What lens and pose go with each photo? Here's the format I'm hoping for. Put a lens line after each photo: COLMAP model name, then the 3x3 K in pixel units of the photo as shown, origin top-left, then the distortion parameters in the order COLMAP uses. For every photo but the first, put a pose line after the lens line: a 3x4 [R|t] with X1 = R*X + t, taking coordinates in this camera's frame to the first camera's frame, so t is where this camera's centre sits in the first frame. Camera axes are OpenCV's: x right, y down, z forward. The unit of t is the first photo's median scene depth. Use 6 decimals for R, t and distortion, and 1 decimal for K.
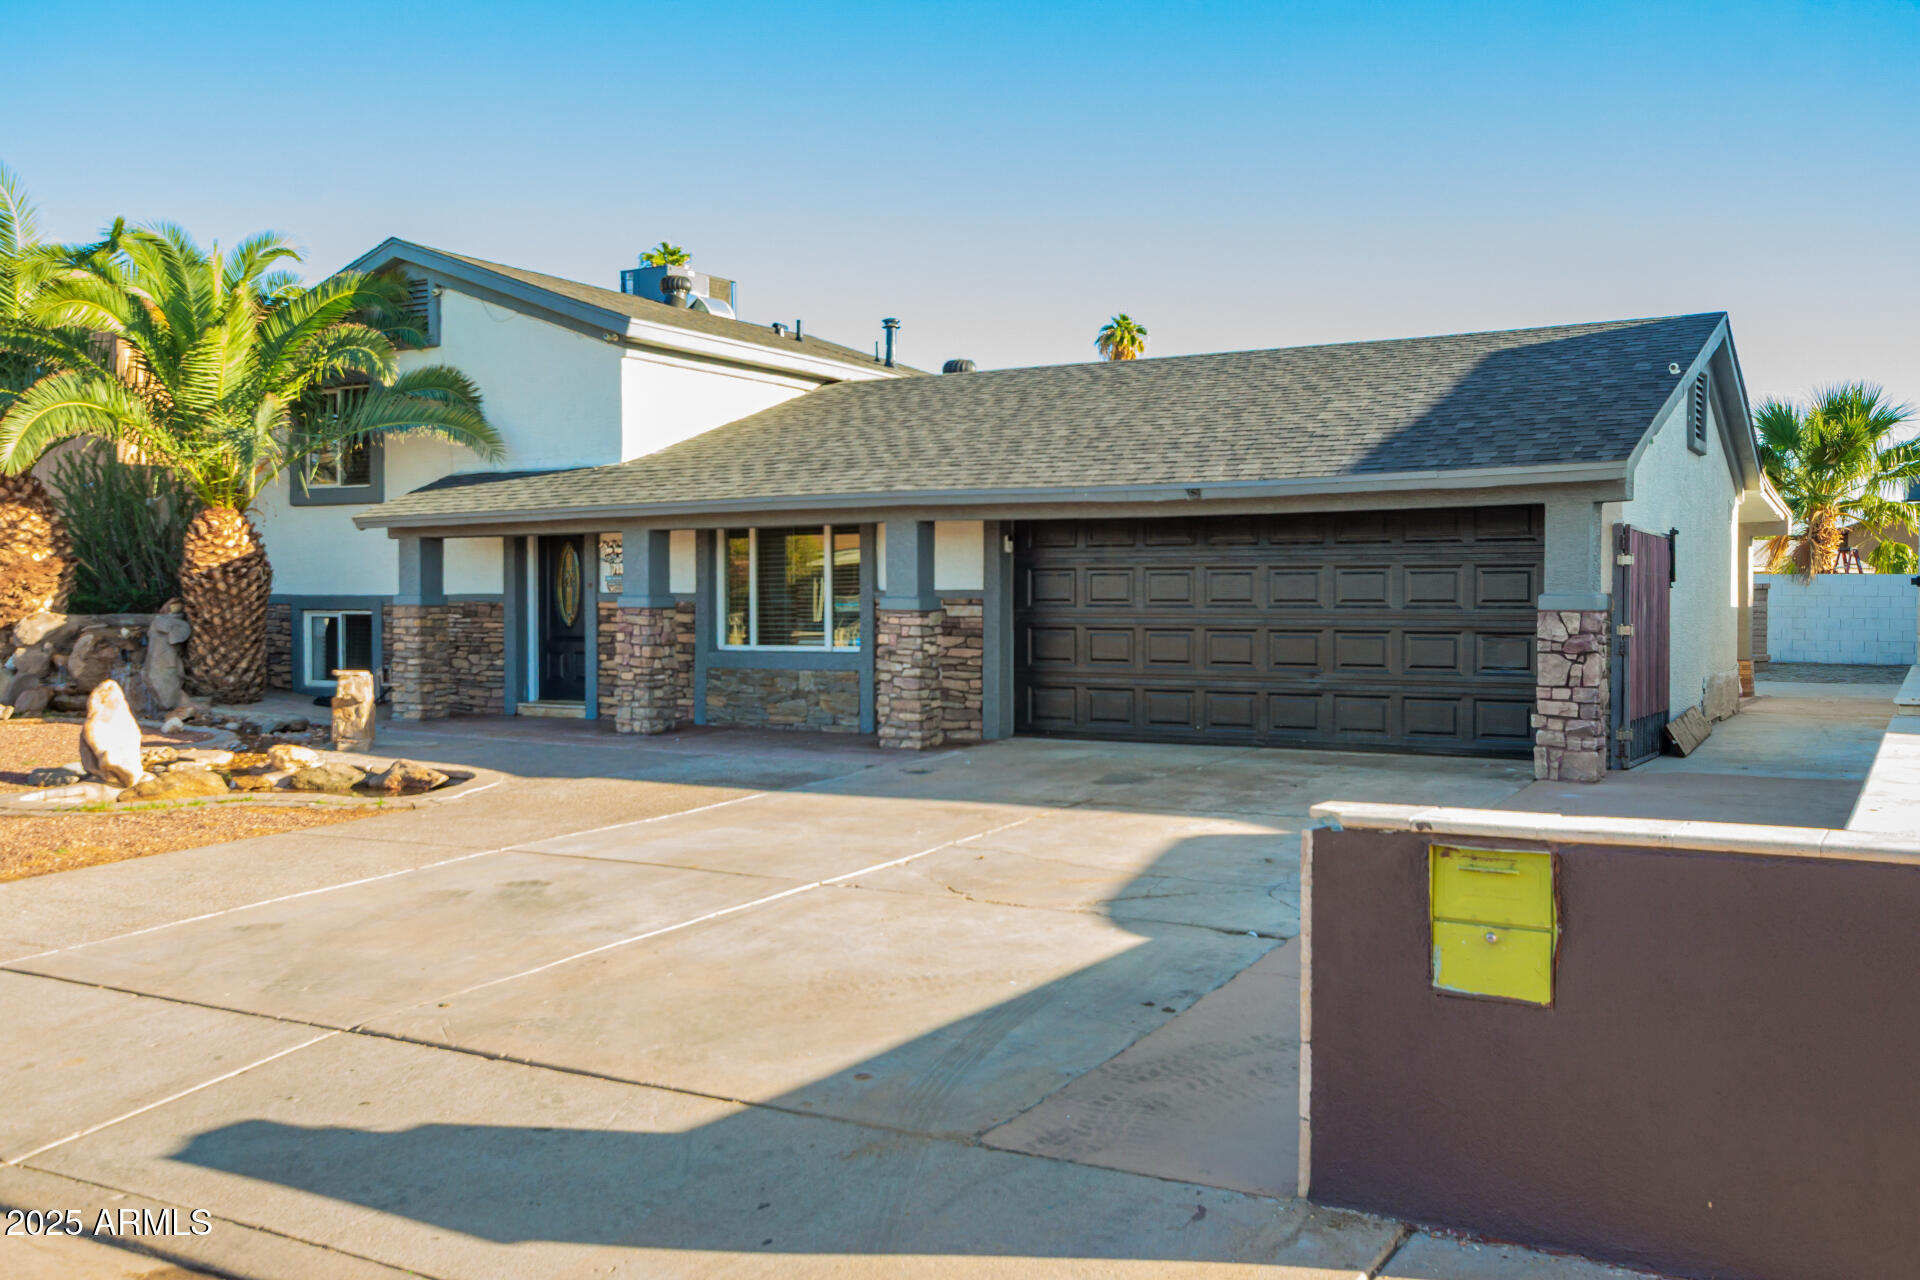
lens RADIAL K [[1652.4, 0, 965.7], [0, 1652.4, 622.0], [0, 0, 1]] dist [0.004868, 0.033666]
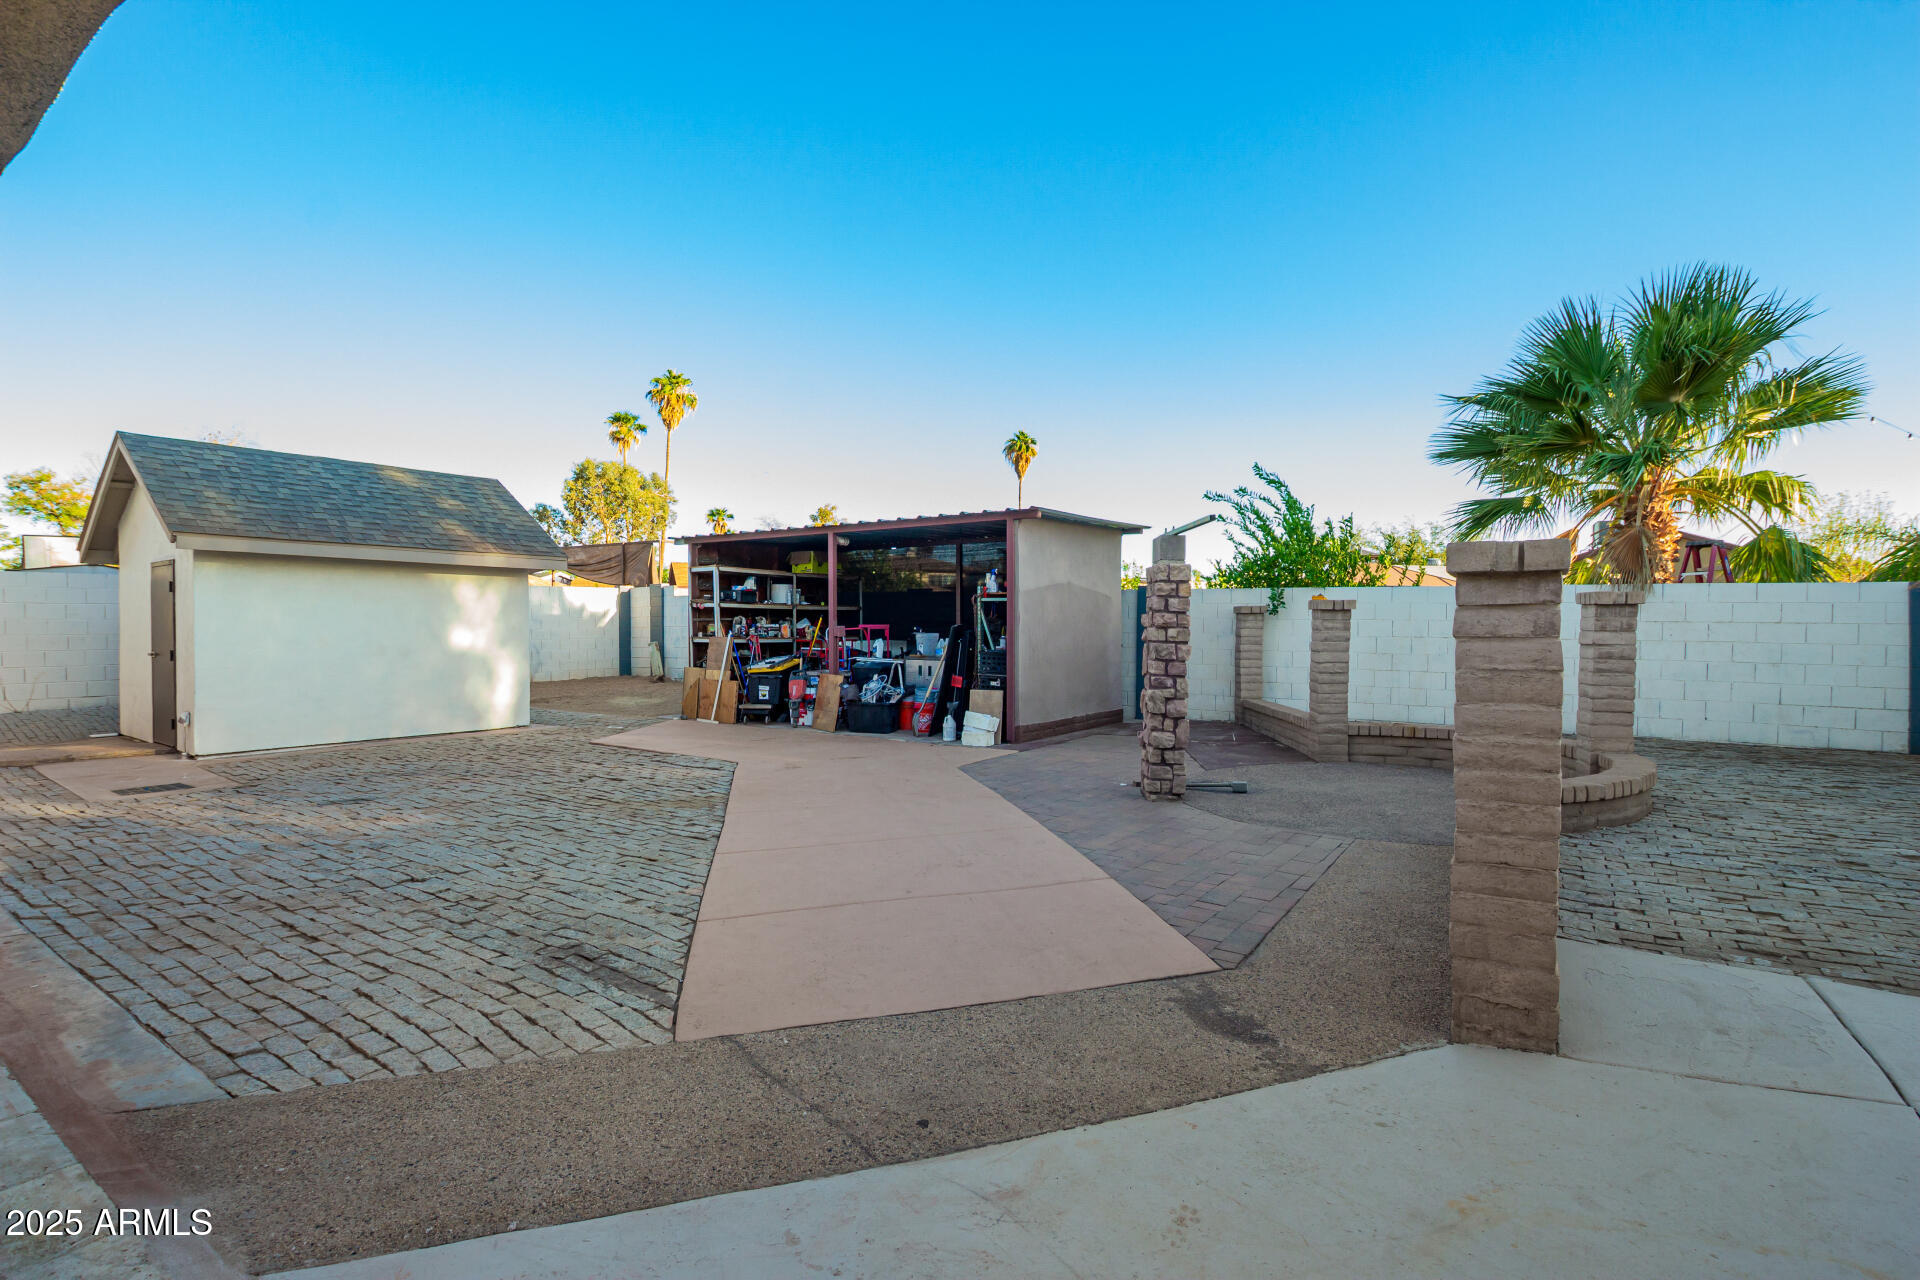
lens RADIAL K [[894.3, 0, 950.3], [0, 894.3, 635.6], [0, 0, 1]] dist [-0.029949, 0.004395]
pose [[0.998044, 0.006019, -0.062228, 0.525234], [-0.005996, 0.999982, 0.000549, -0.017579], [0.062230, -0.000174, 0.998062, 1.248696]]
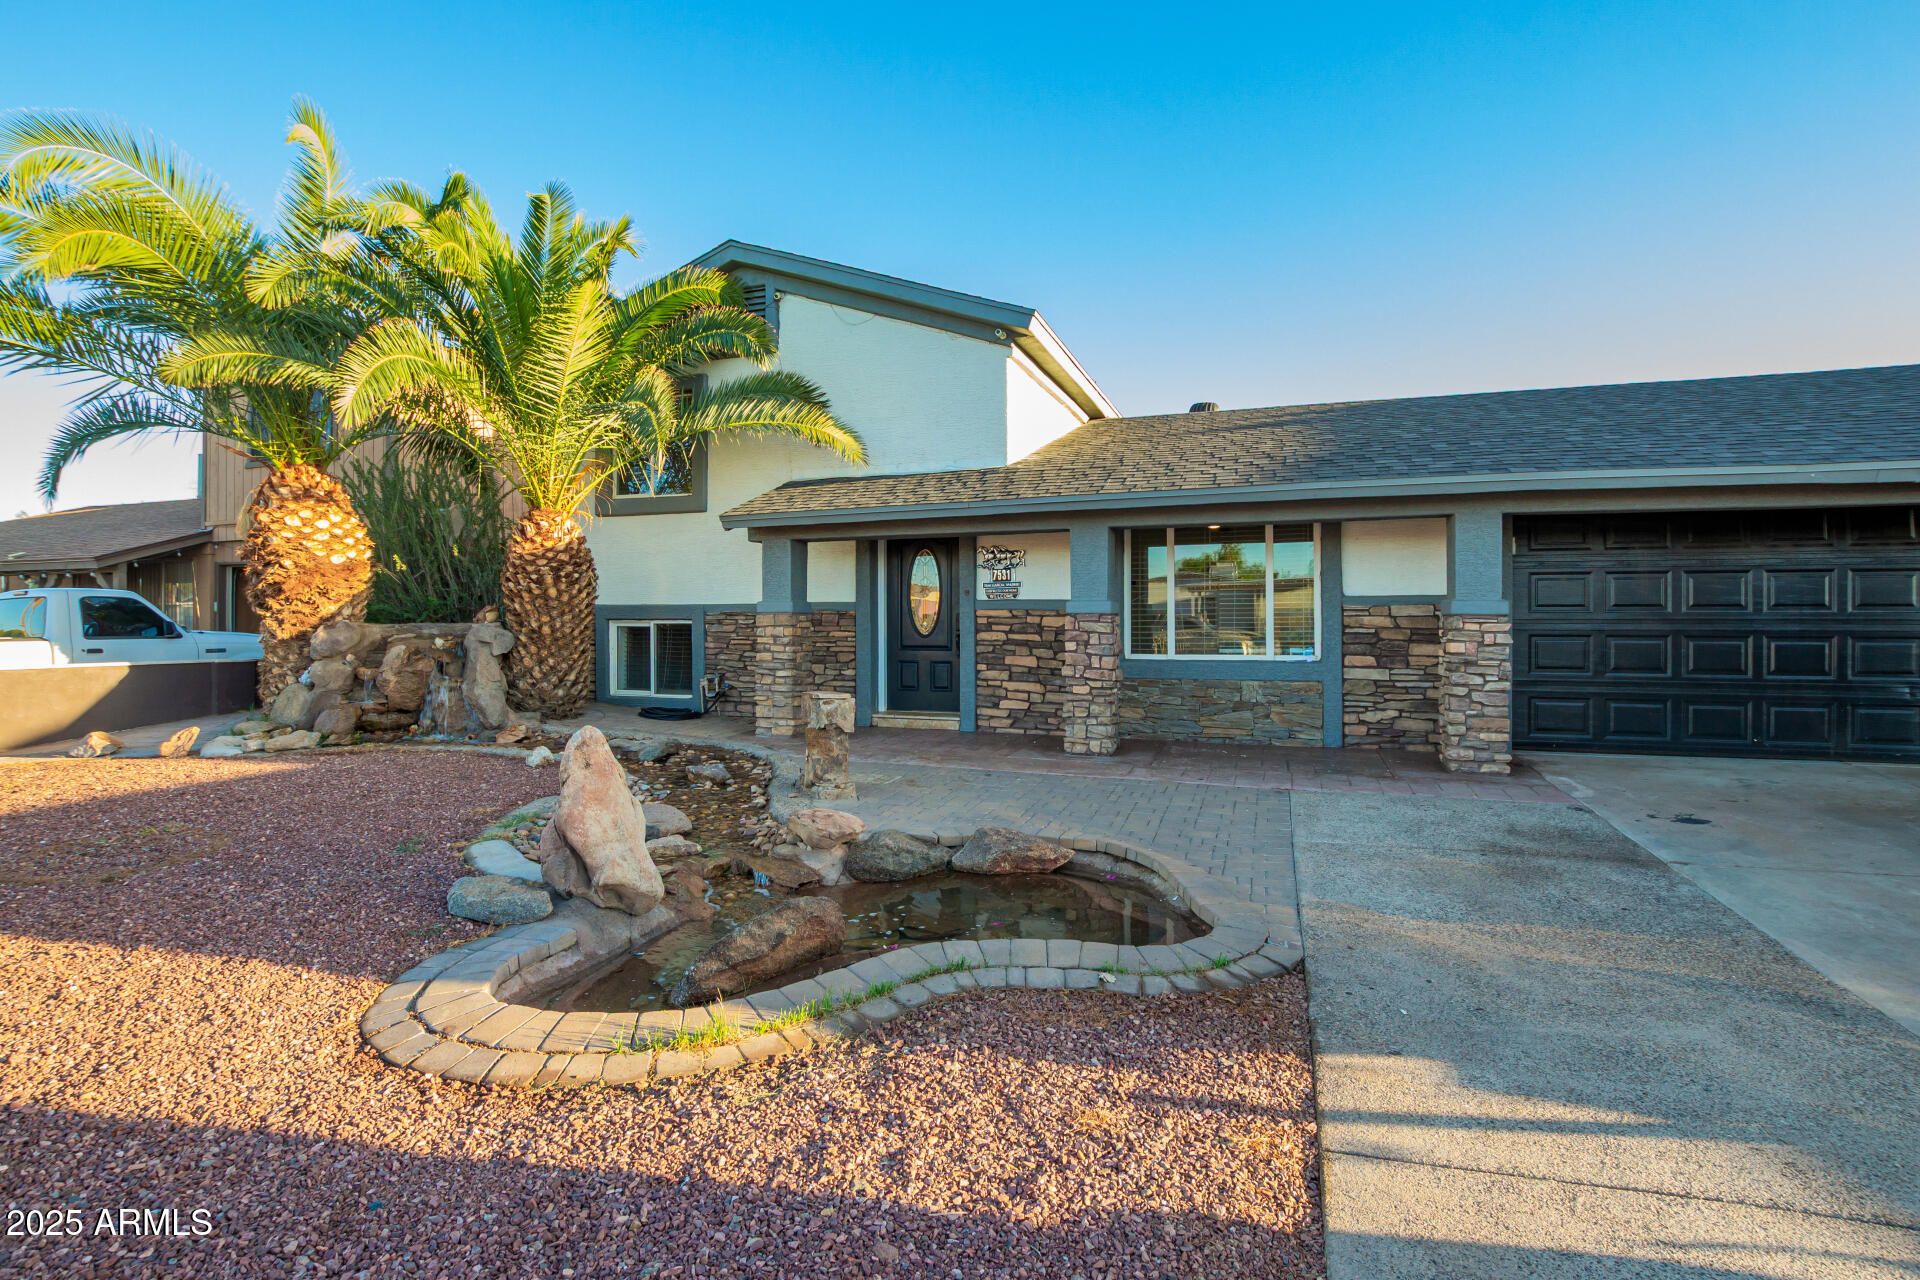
lens RADIAL K [[894.3, 0, 965.9], [0, 894.3, 623.6], [0, 0, 1]] dist [-0.029949, 0.004395]
pose [[0.983522, -0.000285, 0.180787, -0.325304], [0.002244, 0.999941, -0.010633, 0.001700], [-0.180773, 0.010863, 0.983465, 0.490970]]
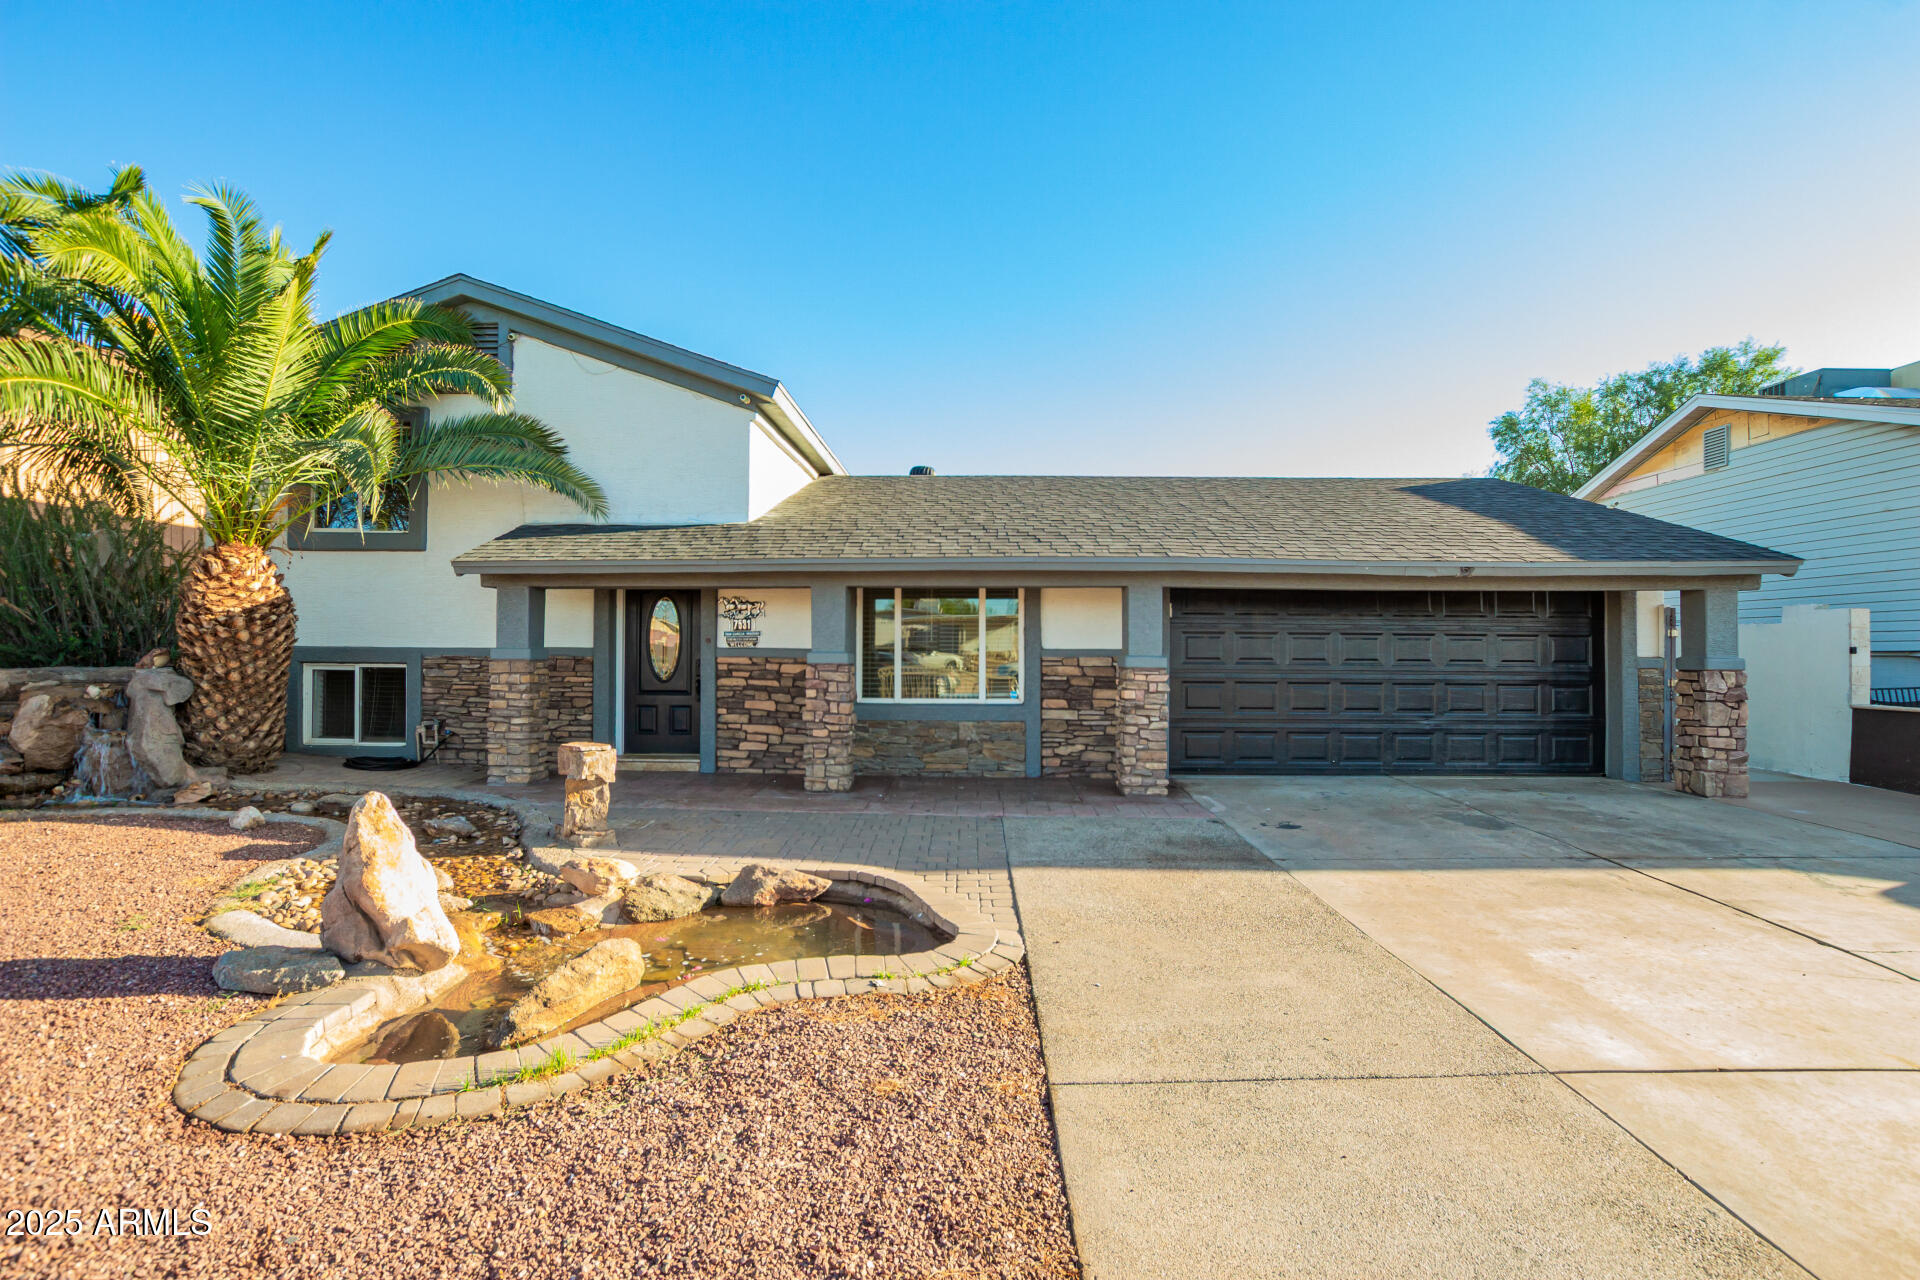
lens RADIAL K [[894.3, 0, 947.4], [0, 894.3, 631.1], [0, 0, 1]] dist [-0.029949, 0.004395]
pose [[0.881466, 0.015520, 0.471992, -0.359374], [-0.000856, 0.999511, -0.031267, -0.010727], [-0.472246, 0.027156, 0.881048, 0.453415]]
